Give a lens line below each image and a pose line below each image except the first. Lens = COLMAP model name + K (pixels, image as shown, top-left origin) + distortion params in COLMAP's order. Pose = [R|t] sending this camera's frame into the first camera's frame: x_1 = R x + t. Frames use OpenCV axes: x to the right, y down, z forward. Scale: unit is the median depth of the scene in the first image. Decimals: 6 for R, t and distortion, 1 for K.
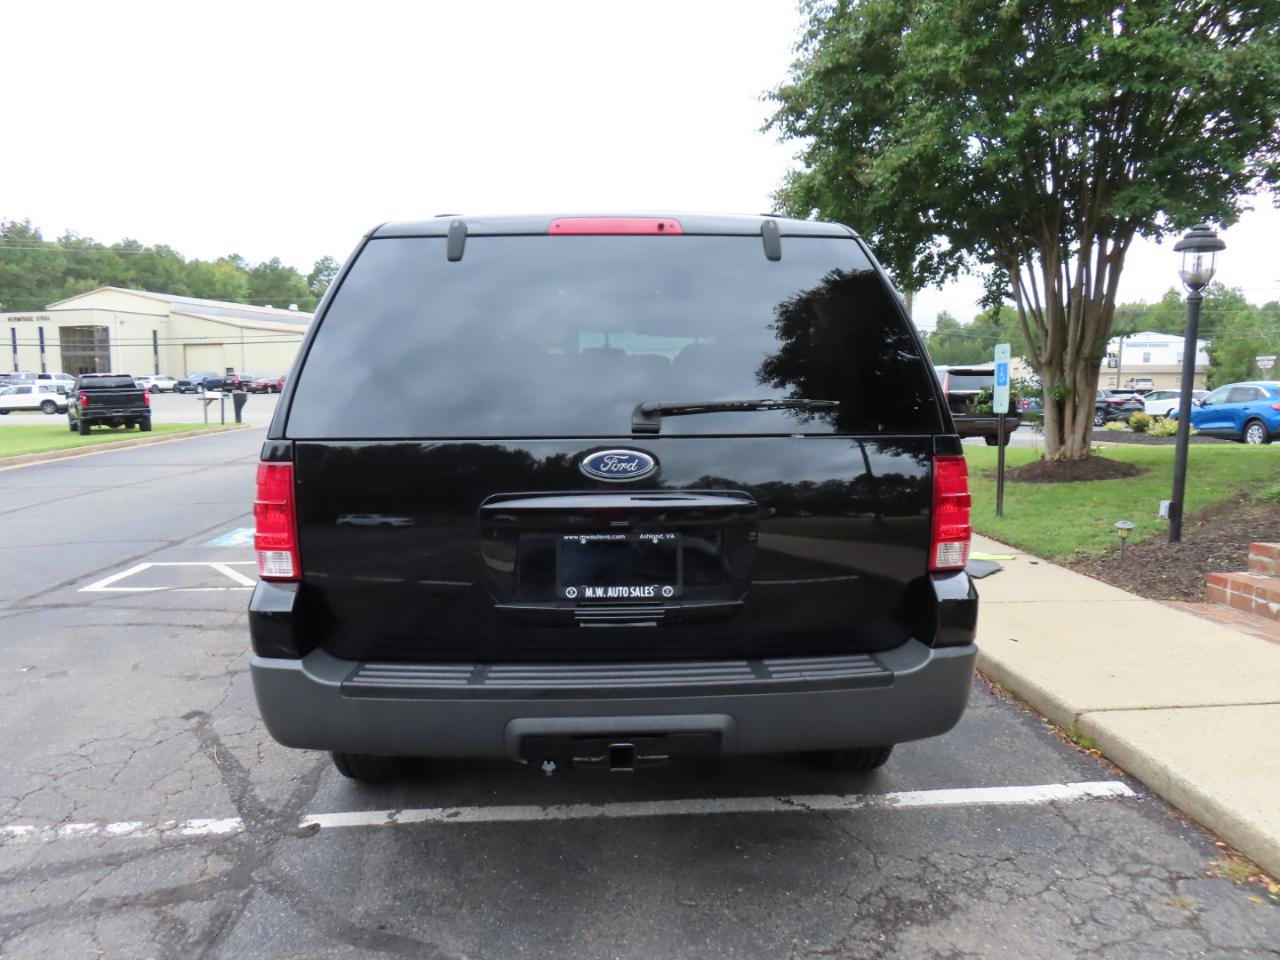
lens RADIAL K [[917.8, 0, 642.2], [0, 917.8, 486.4], [0, 0, 1]] dist [-0.011813, 0.006988]
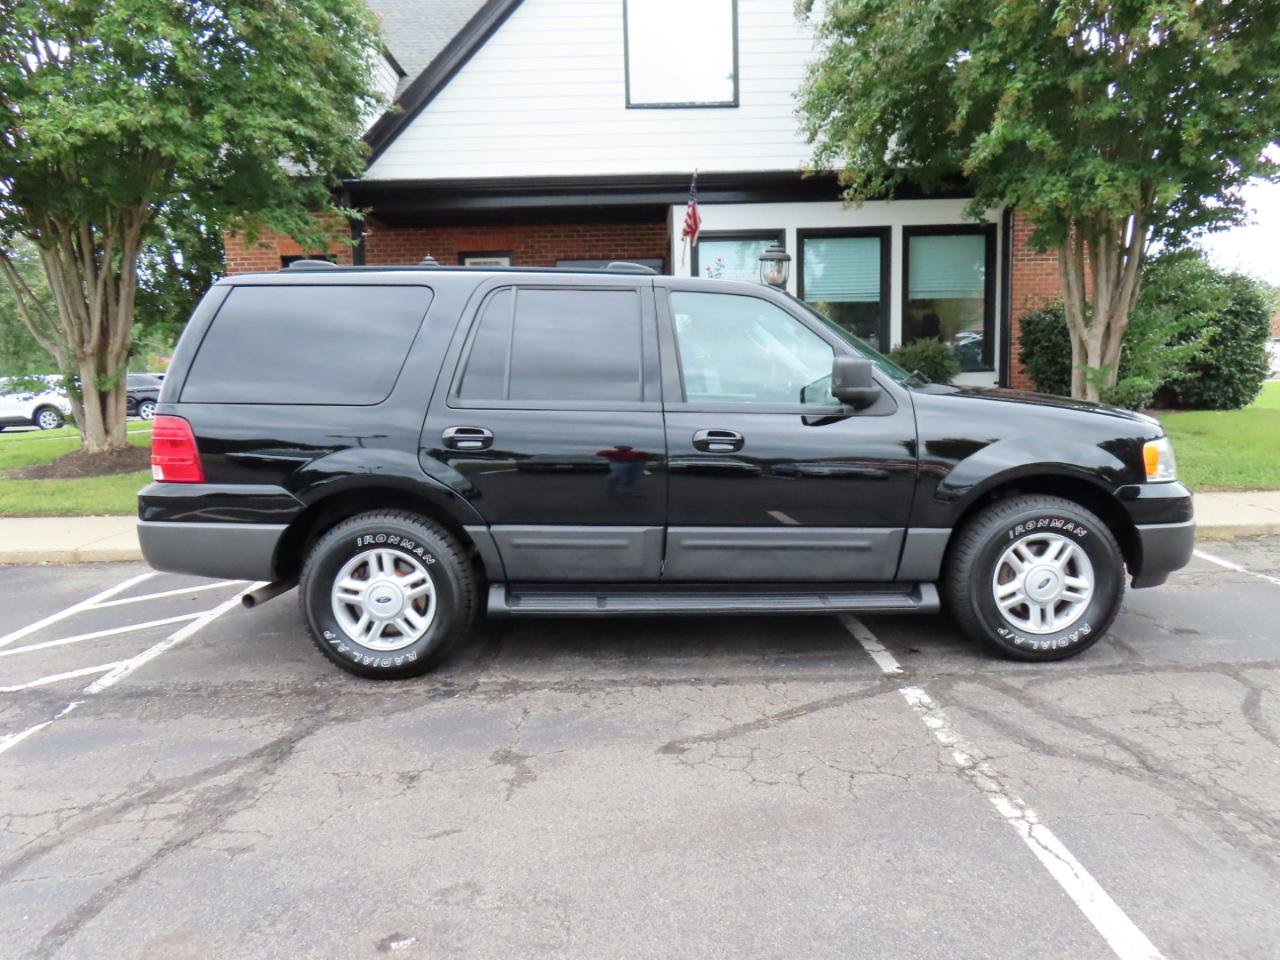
lens RADIAL K [[917.8, 0, 644.1], [0, 917.8, 484.7], [0, 0, 1]] dist [-0.011813, 0.006988]
pose [[0.051338, -0.126882, 0.990588, -1.087331], [0.126523, 0.984730, 0.119574, -0.081327], [-0.990634, 0.119194, 0.066608, 0.783309]]
